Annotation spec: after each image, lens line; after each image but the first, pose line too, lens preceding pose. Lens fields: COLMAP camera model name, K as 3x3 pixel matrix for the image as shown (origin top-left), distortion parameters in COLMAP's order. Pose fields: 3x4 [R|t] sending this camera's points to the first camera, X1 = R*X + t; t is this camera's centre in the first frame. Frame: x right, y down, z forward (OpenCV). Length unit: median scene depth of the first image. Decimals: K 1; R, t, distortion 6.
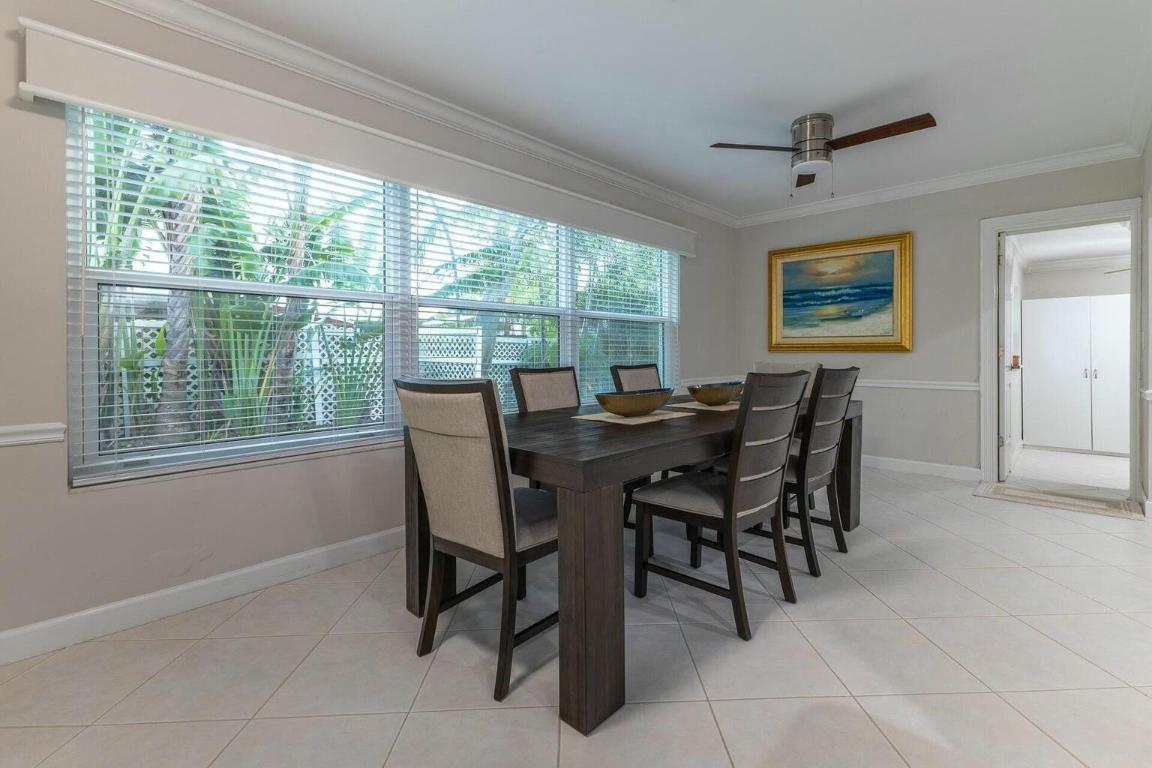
lens RADIAL K [[522.3, 0, 577.6], [0, 522.3, 358.8], [0, 0, 1]] dist [-0.000574, -0.000303]
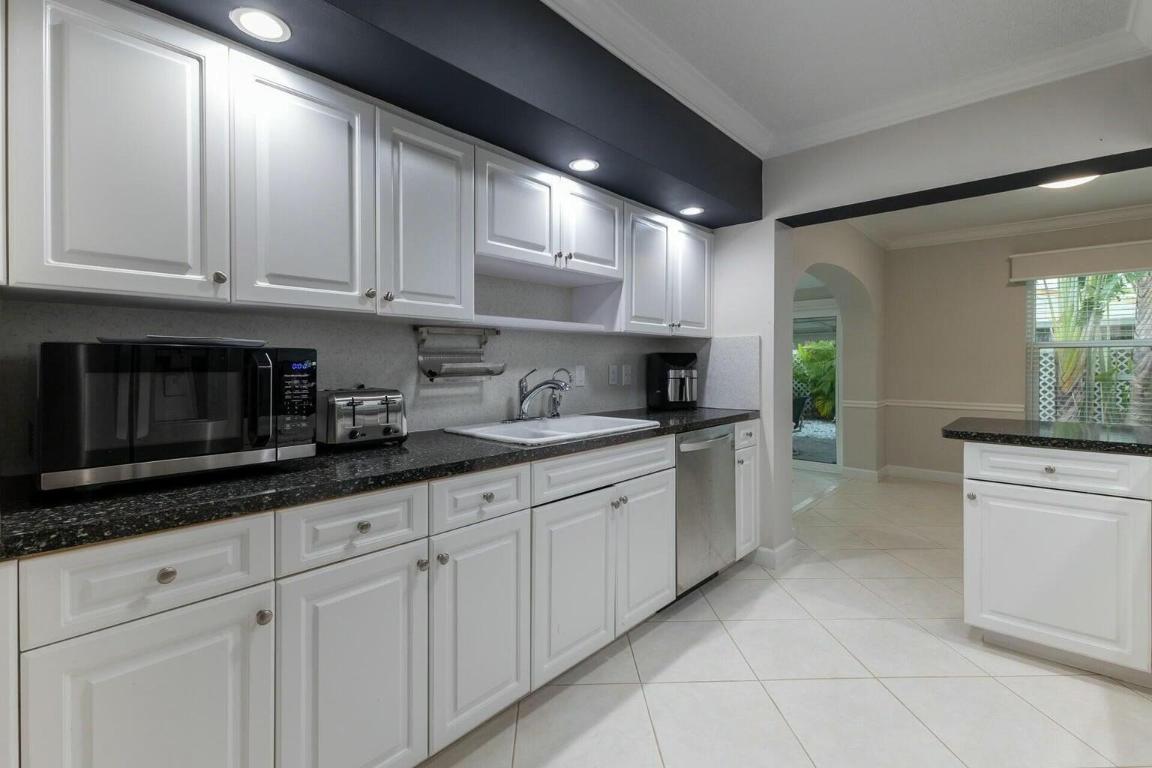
lens RADIAL K [[522.3, 0, 577.6], [0, 522.3, 358.8], [0, 0, 1]] dist [-0.000574, -0.000303]
pose [[0.017644, -0.002154, -0.999842, 0.429754], [-0.012590, 0.999918, -0.002377, -0.019071], [0.999765, 0.012630, 0.017615, -0.346376]]
